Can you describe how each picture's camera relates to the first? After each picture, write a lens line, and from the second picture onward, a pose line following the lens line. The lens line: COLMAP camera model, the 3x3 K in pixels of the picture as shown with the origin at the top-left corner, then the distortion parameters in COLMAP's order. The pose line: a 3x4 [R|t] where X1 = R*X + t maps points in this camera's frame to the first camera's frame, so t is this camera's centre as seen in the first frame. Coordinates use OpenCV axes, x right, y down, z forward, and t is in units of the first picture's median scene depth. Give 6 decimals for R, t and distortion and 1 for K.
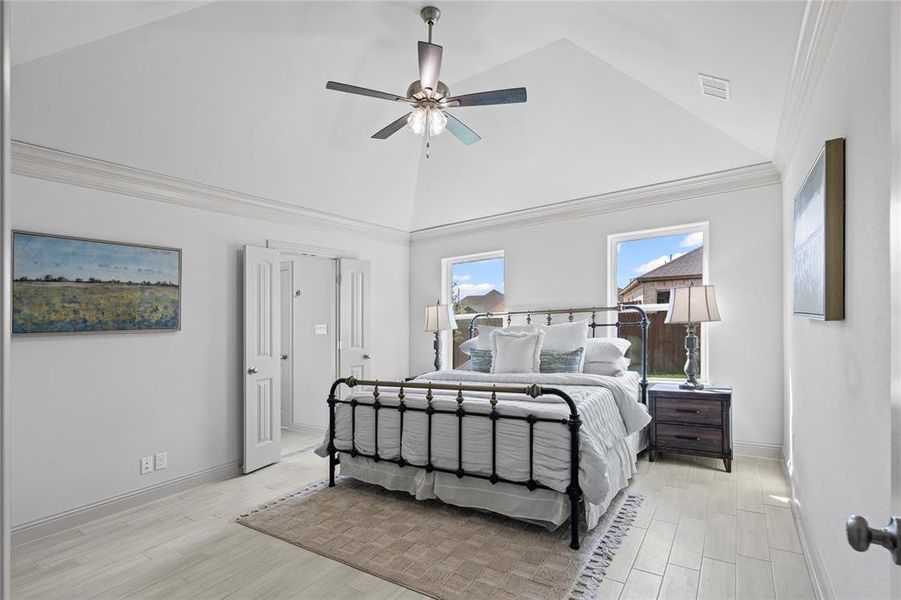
lens RADIAL K [[434.3, 0, 451.2], [0, 434.3, 302.8], [0, 0, 1]] dist [-0.005591, 0.001147]
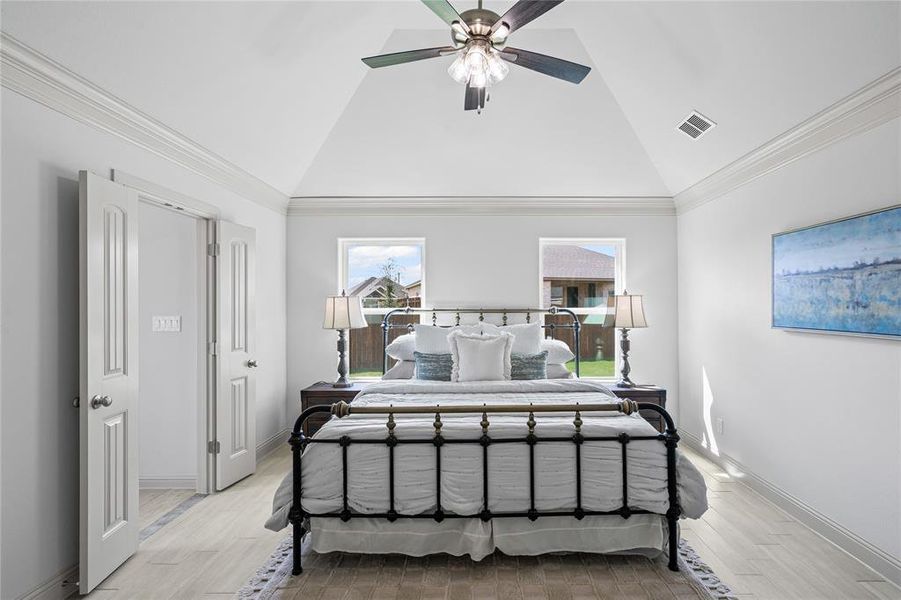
lens RADIAL K [[434.3, 0, 450.4], [0, 434.3, 299.0], [0, 0, 1]] dist [-0.005591, 0.001147]
pose [[0.826699, 0.048952, 0.560510, -0.481491], [-0.058378, 0.998294, -0.001084, 0.000574], [-0.559607, -0.031825, 0.828147, 0.355044]]
